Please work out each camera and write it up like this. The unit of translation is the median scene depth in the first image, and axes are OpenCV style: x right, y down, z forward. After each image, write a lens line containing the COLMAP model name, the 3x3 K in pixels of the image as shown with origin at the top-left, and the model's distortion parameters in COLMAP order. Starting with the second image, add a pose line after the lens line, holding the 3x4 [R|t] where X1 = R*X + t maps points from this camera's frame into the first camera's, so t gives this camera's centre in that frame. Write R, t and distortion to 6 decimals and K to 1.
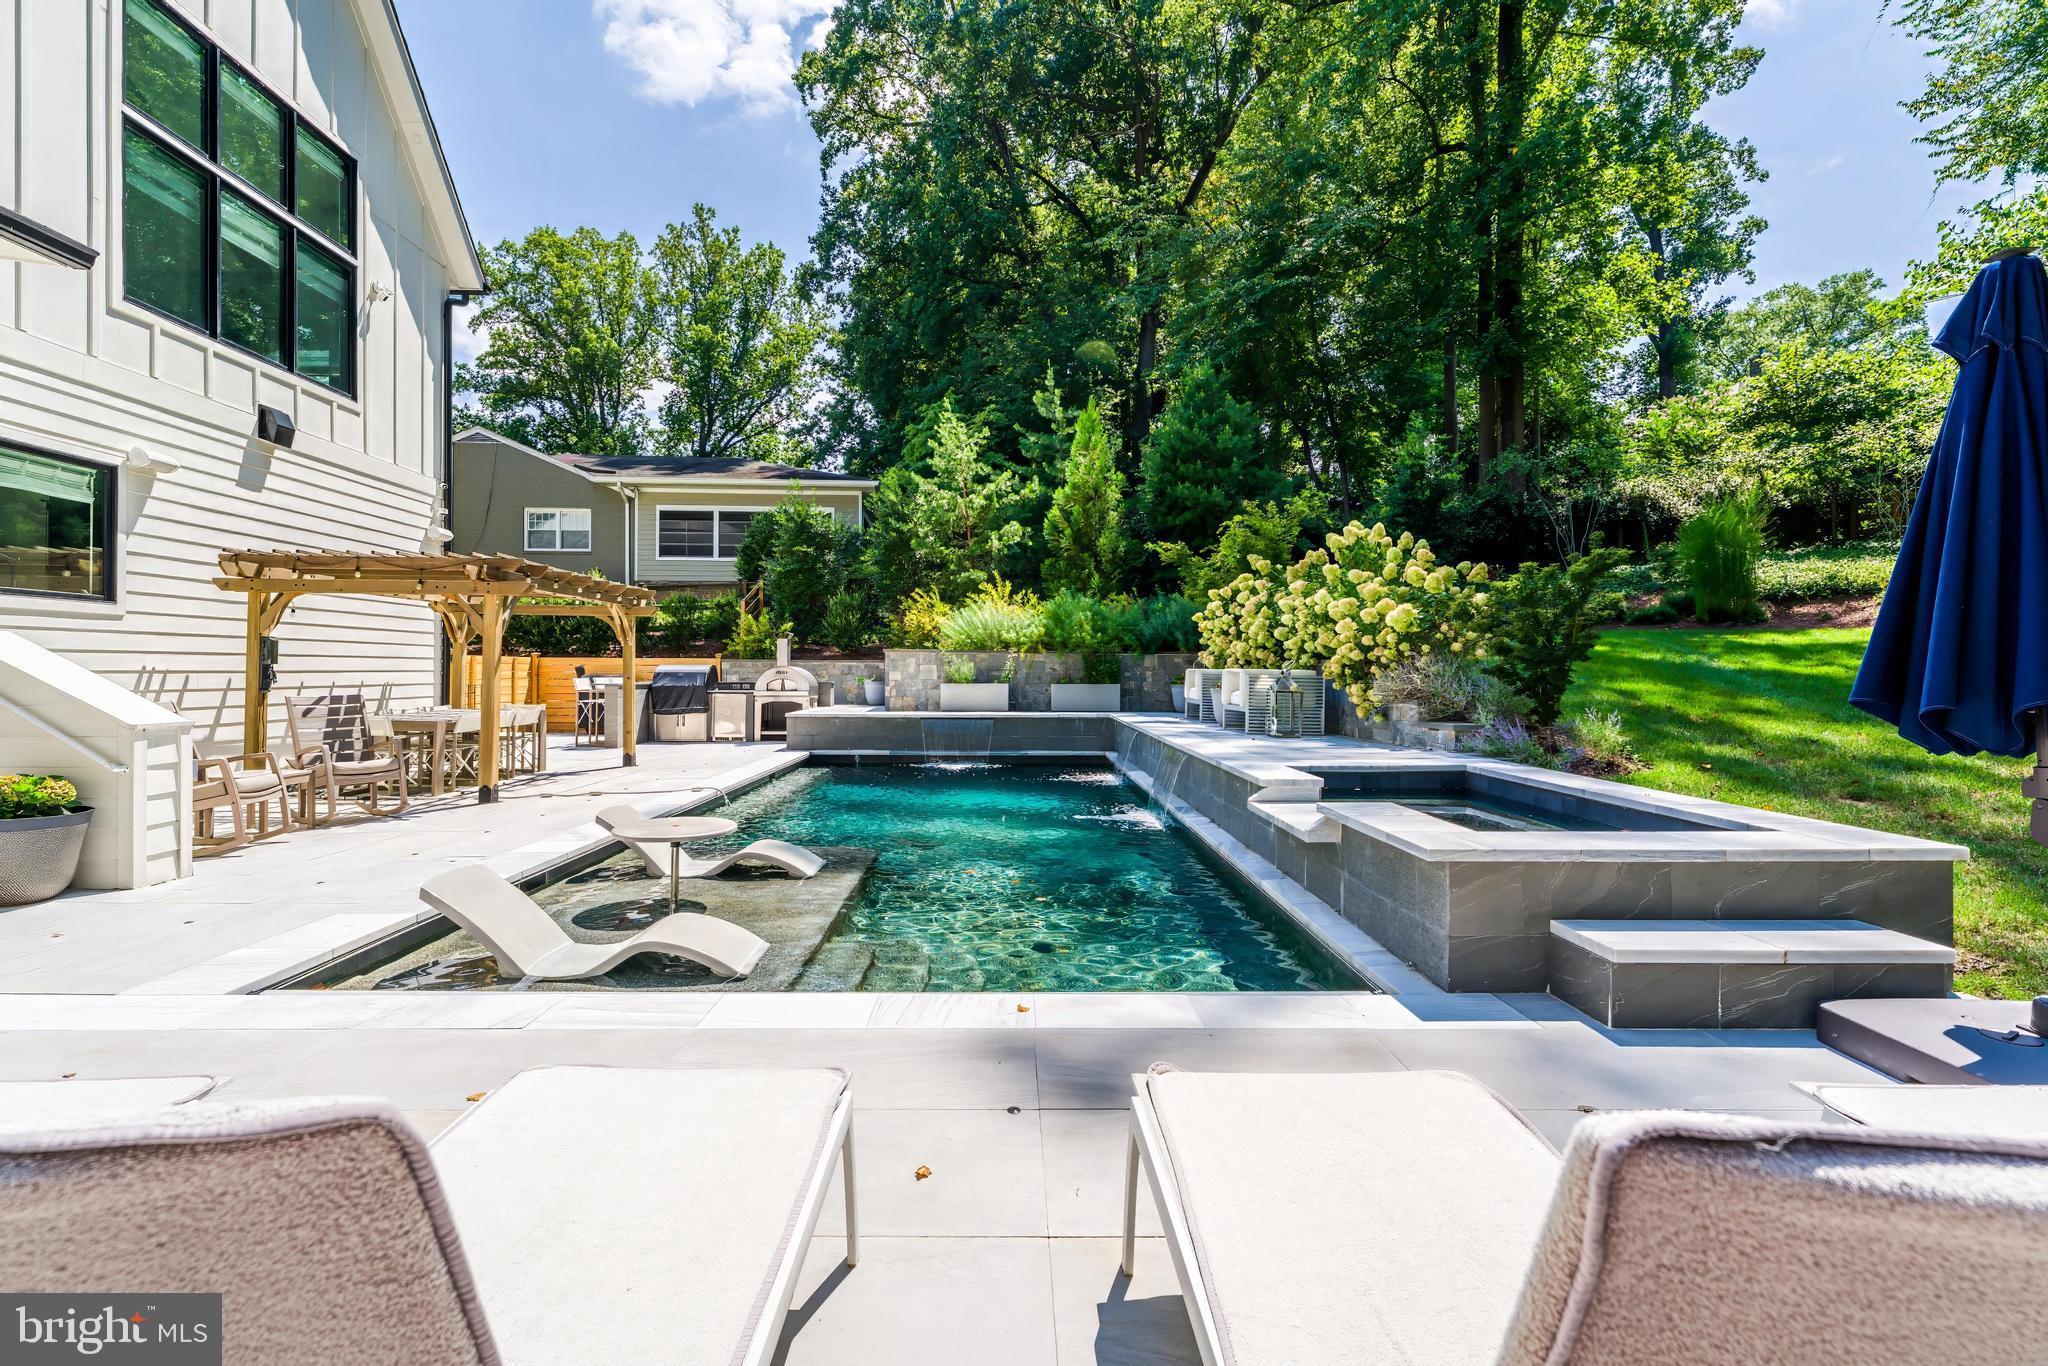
lens RADIAL K [[938.7, 0, 1013.0], [0, 938.7, 673.2], [0, 0, 1]] dist [0.000528, -0.000590]
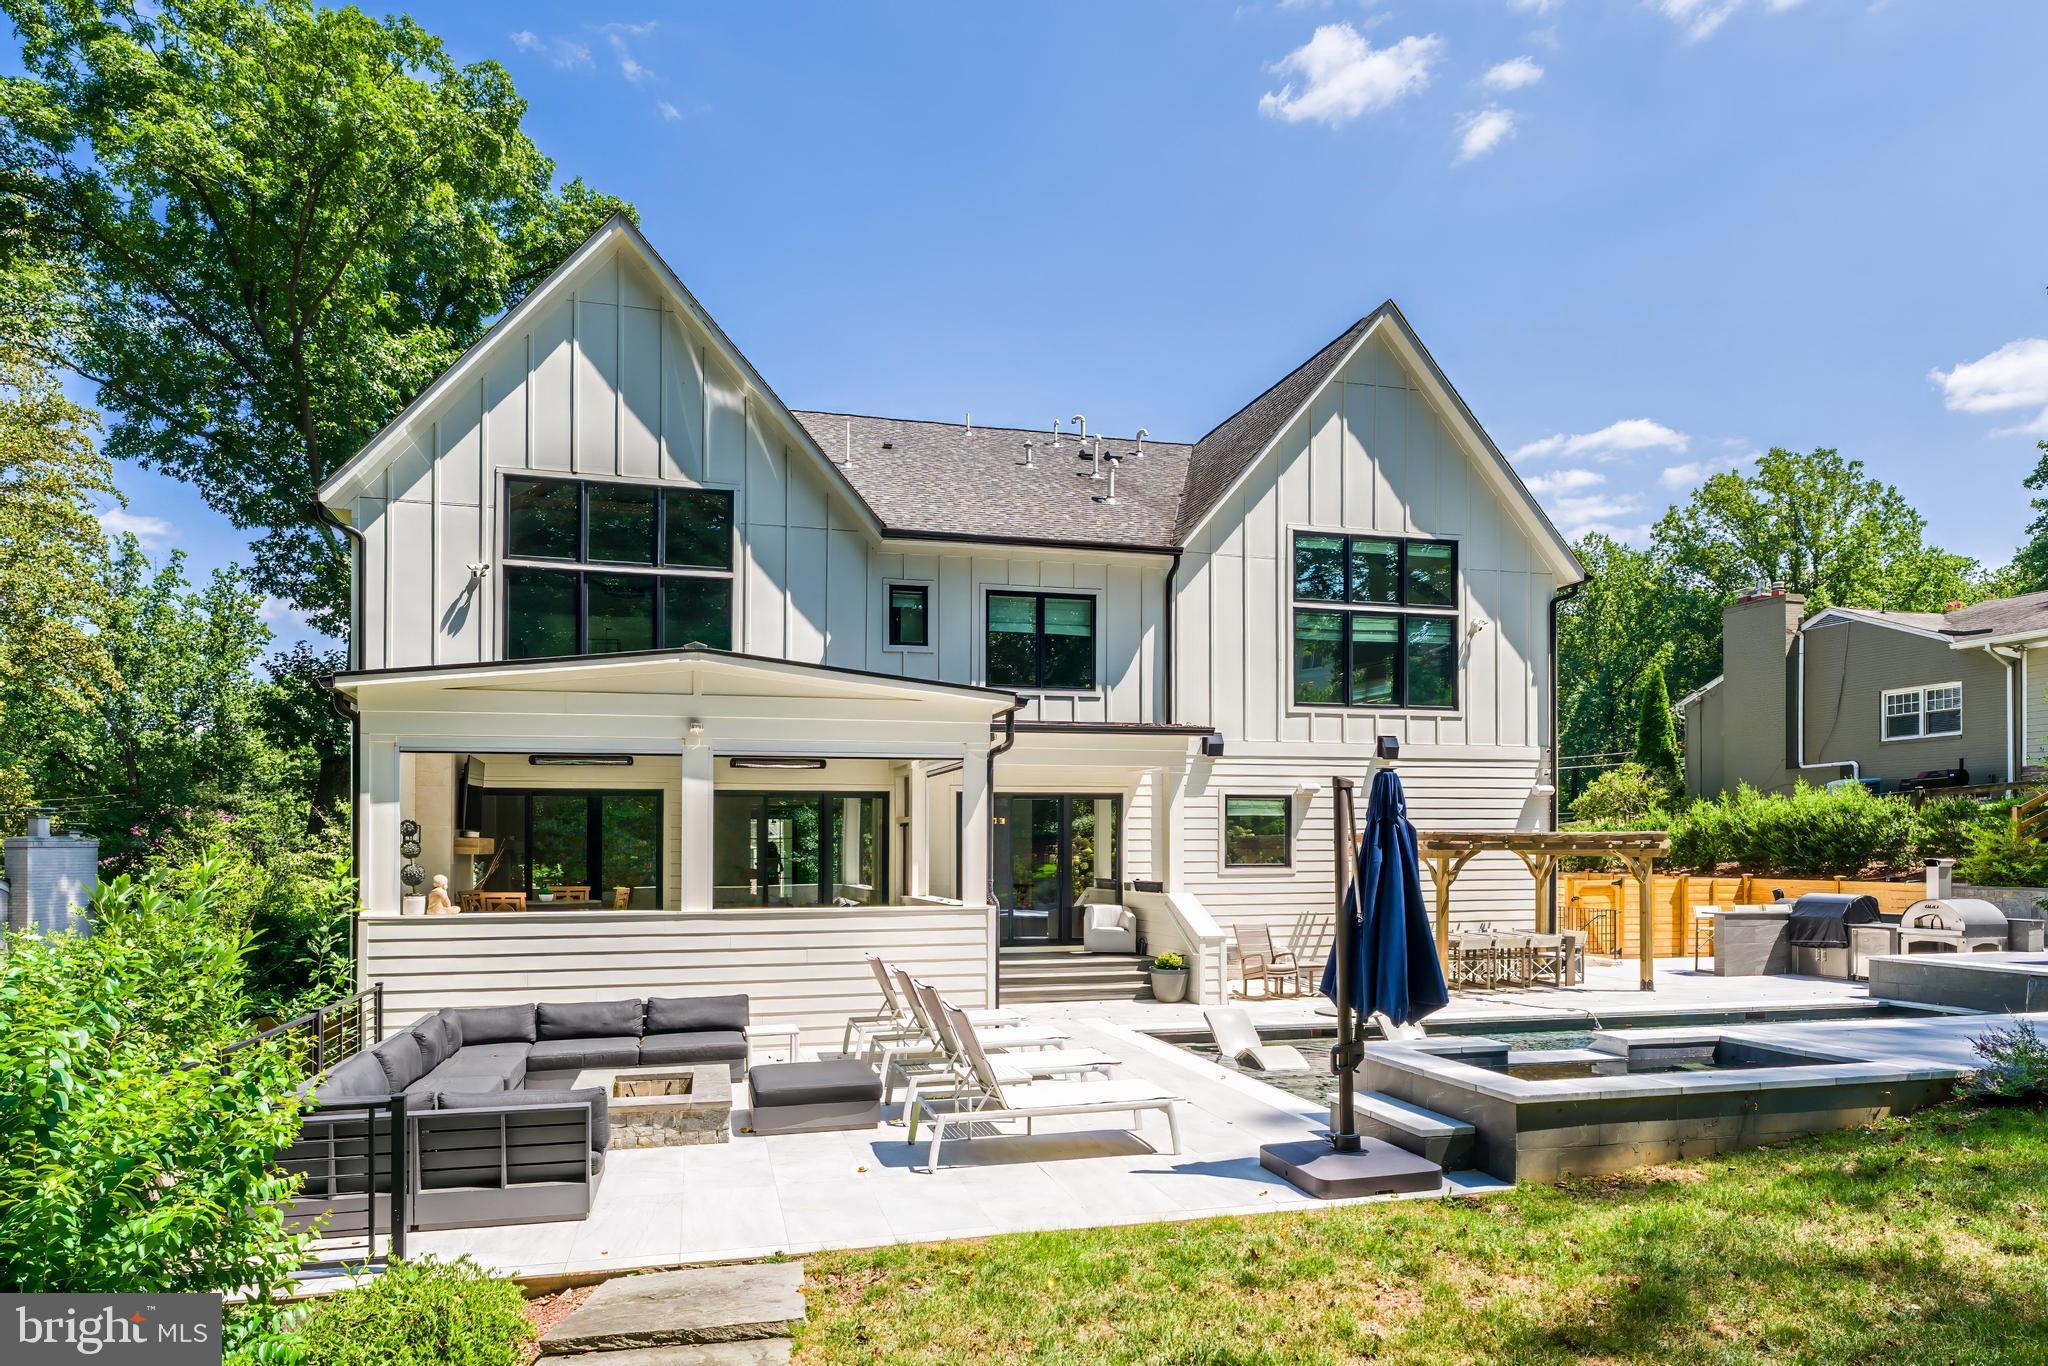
lens RADIAL K [[1197.4, 0, 953.6], [0, 1197.4, 859.6], [0, 0, 1]] dist [-0.000981, -0.001034]
pose [[0.201069, 0.003385, -0.979571, 0.541602], [0.002964, 0.999987, 0.004064, -0.043636], [0.979573, -0.003721, 0.201057, -0.065133]]
